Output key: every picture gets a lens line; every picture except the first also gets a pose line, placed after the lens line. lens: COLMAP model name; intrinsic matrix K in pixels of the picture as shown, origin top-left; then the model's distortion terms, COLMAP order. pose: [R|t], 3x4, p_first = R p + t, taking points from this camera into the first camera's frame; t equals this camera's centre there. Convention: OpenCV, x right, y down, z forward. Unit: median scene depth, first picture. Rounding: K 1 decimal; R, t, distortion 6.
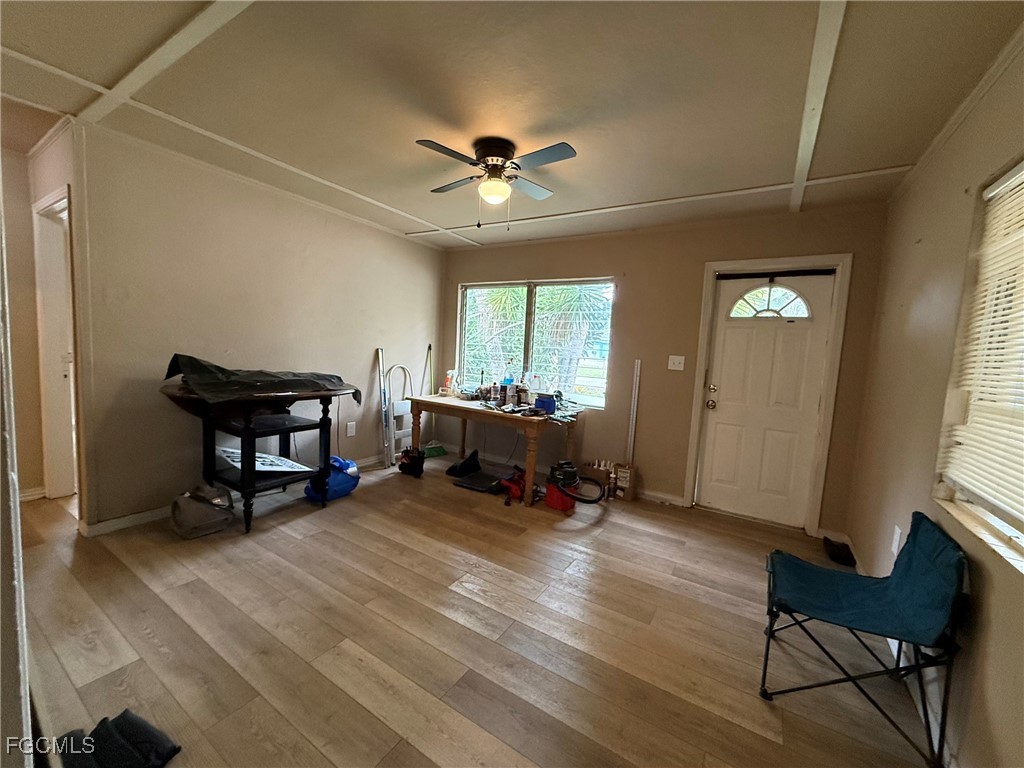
lens RADIAL K [[407.6, 0, 511.1], [0, 407.6, 383.0], [0, 0, 1]] dist [-0.000911, -0.001007]
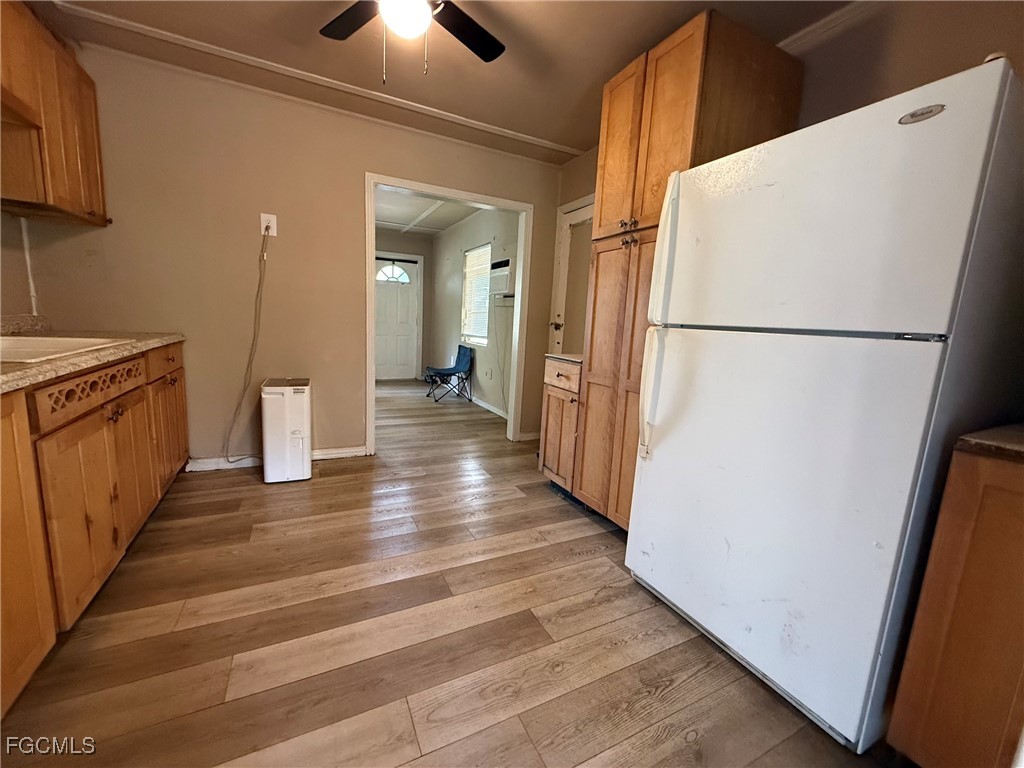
lens RADIAL K [[407.6, 0, 505.9], [0, 407.6, 385.7], [0, 0, 1]] dist [-0.000911, -0.001007]
pose [[0.525102, -0.160082, 0.835848, -0.945991], [0.055732, 0.986510, 0.153924, 0.081709], [-0.849213, -0.034242, 0.526940, -0.637374]]
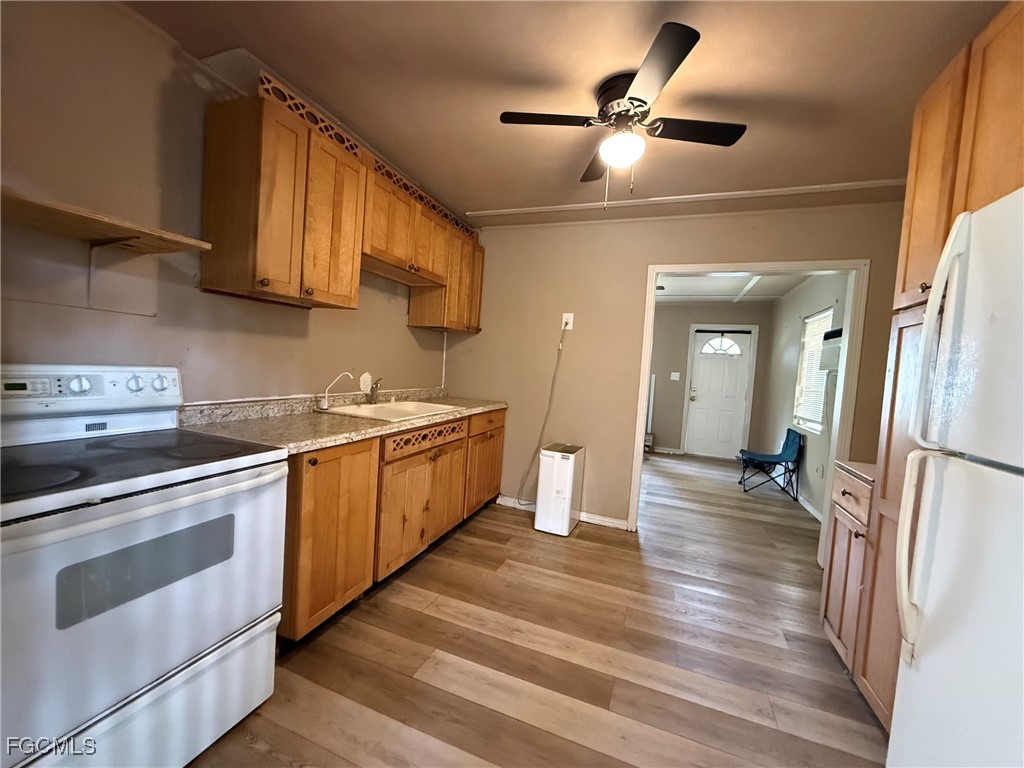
lens RADIAL K [[407.6, 0, 510.3], [0, 407.6, 385.4], [0, 0, 1]] dist [-0.000911, -0.001007]
pose [[0.982115, 0.001292, 0.188275, -0.786783], [0.004733, 0.999491, -0.031549, 0.054634], [-0.188220, 0.031875, 0.981609, -0.782635]]
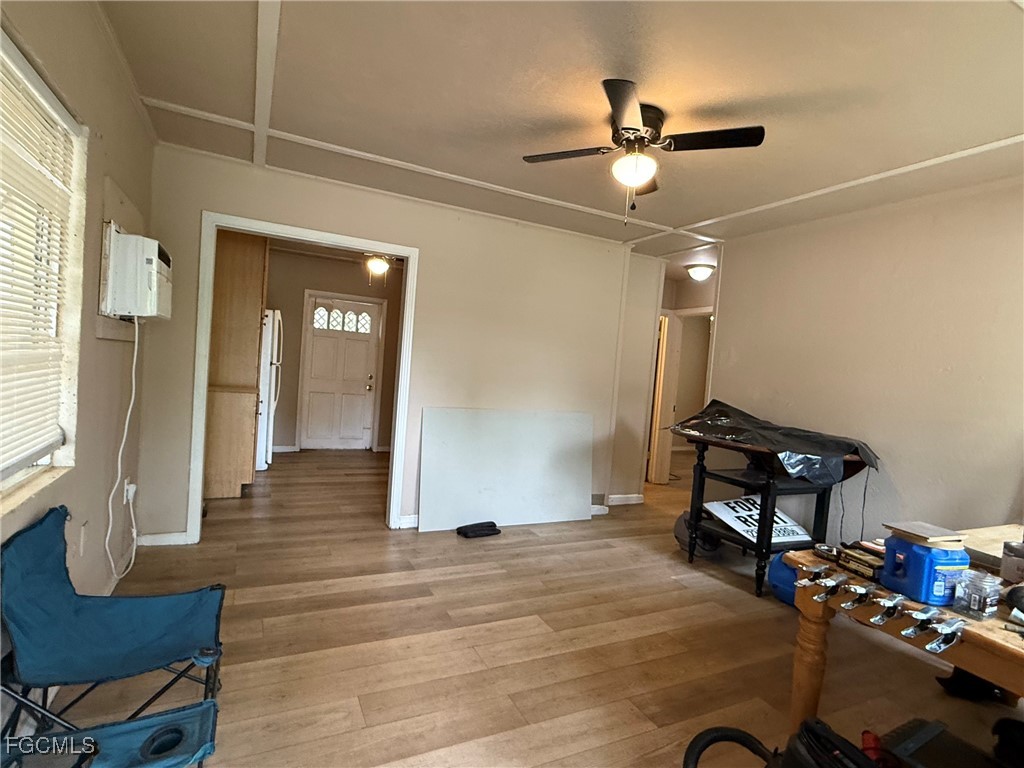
lens RADIAL K [[513.9, 0, 513.8], [0, 513.9, 387.1], [0, 0, 1]] dist [-0.001371, 0.000020]
pose [[-0.498317, -0.056155, -0.865174, 0.787076], [-0.184089, 0.981999, 0.042293, -0.060141], [0.847226, 0.180344, -0.499685, 1.199741]]
